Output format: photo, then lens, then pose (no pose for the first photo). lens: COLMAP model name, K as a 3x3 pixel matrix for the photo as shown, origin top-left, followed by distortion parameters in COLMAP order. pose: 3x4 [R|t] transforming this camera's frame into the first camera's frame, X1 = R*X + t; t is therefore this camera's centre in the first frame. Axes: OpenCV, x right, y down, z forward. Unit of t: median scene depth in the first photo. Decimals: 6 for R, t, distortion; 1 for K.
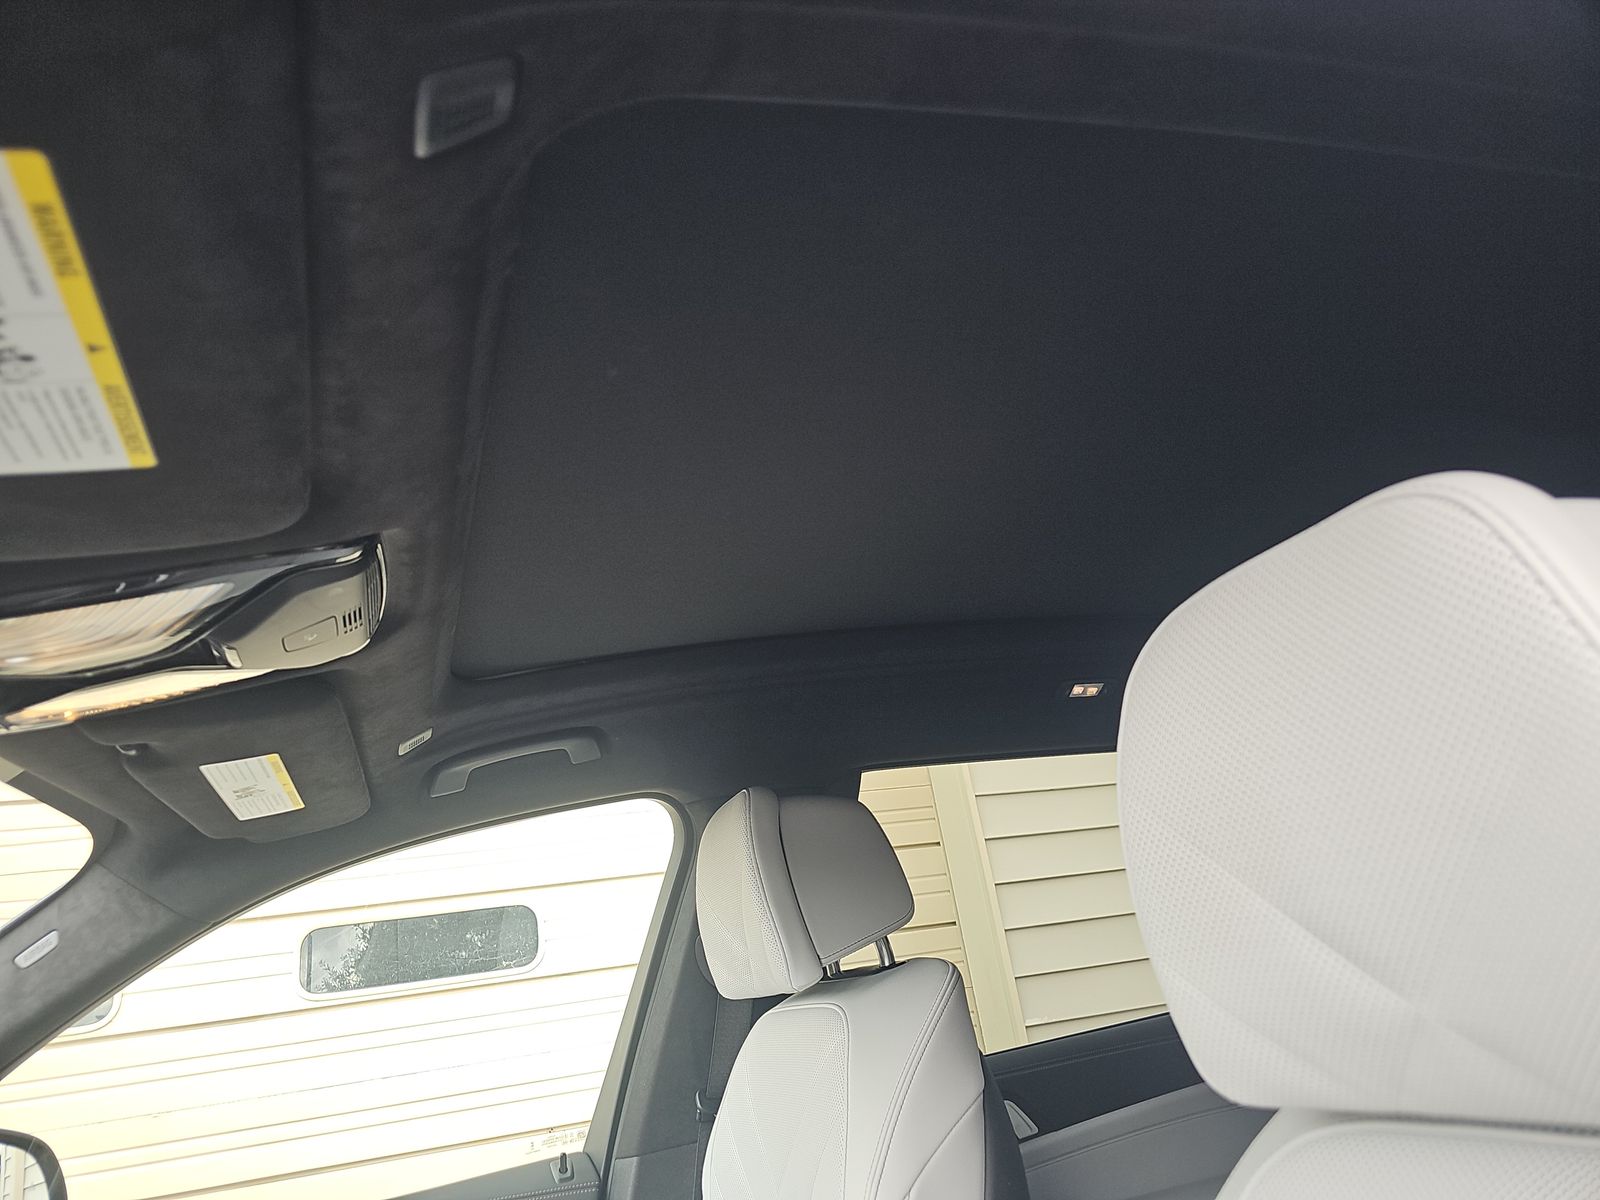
lens RADIAL K [[1059.7, 0, 791.6], [0, 1059.7, 599.4], [0, 0, 1]] dist [0.044317, -0.030310]
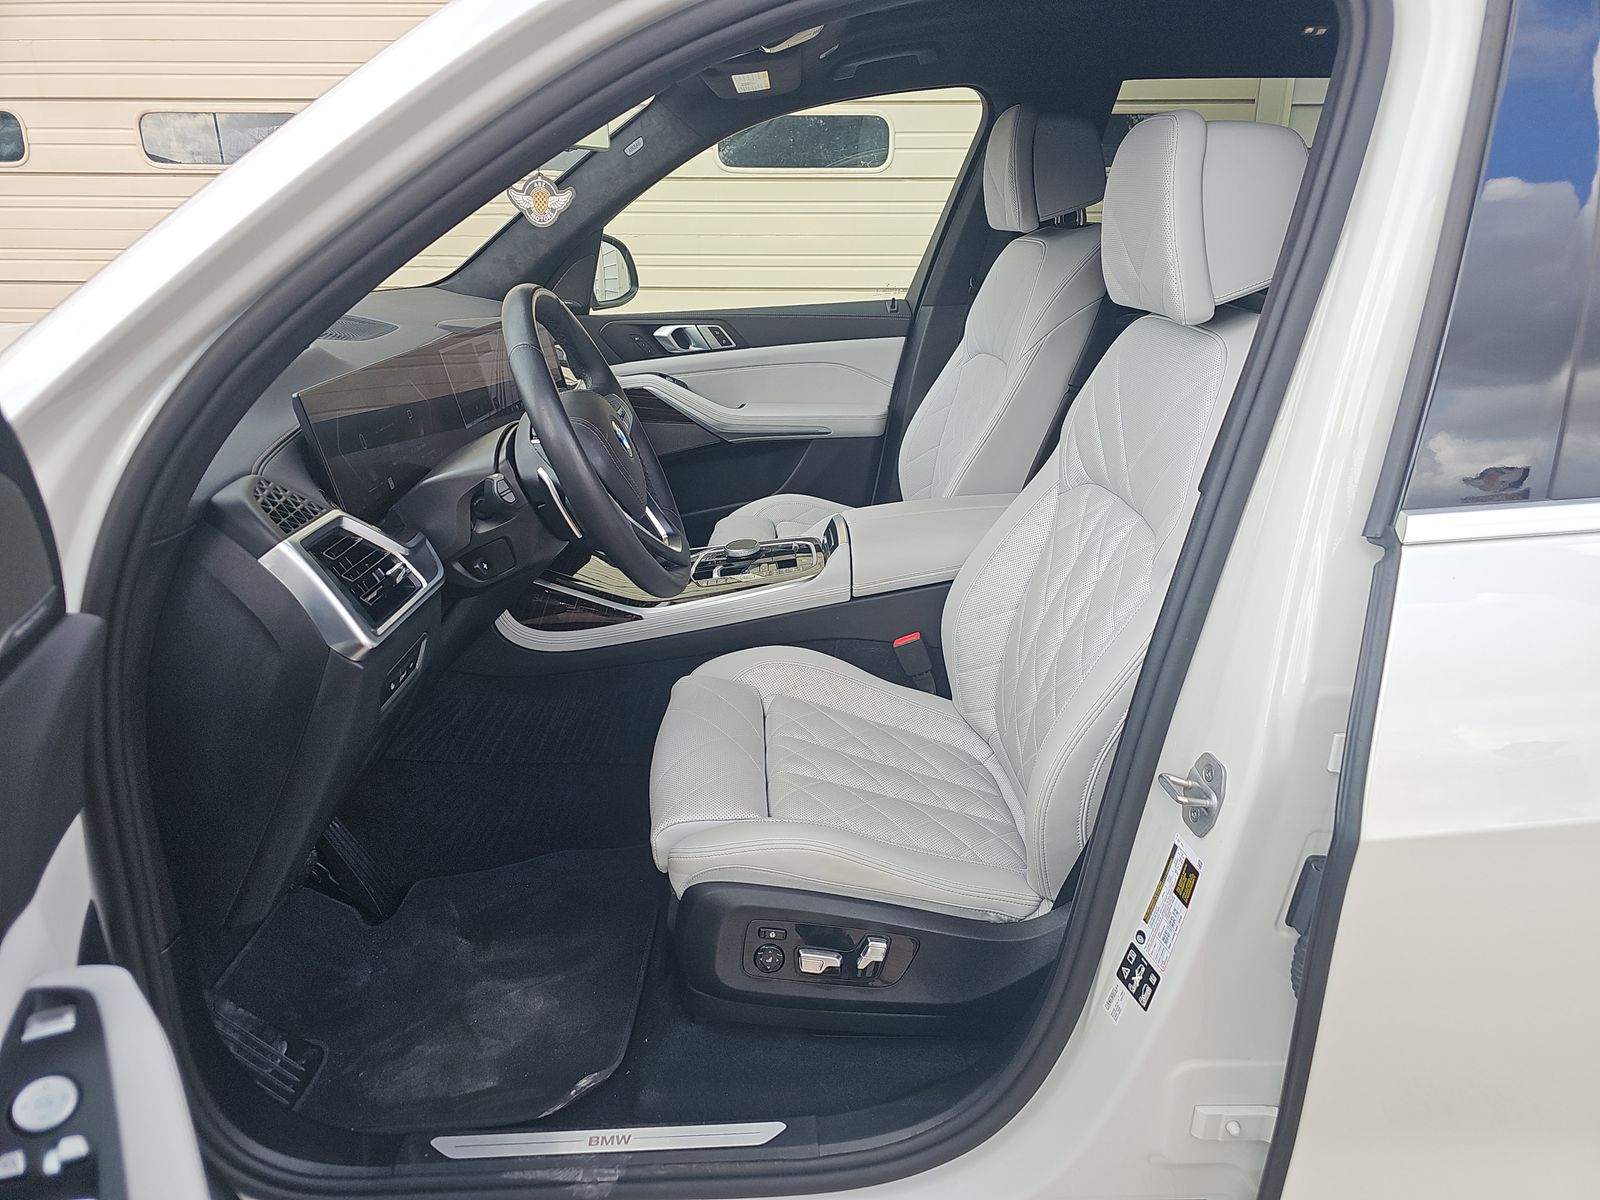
lens RADIAL K [[1059.7, 0, 791.6], [0, 1059.7, 599.4], [0, 0, 1]] dist [0.044317, -0.030310]
pose [[0.947280, 0.228353, -0.224755, 0.141395], [-0.022061, 0.746290, 0.665255, -0.288229], [0.319646, -0.625225, 0.711984, -0.641127]]
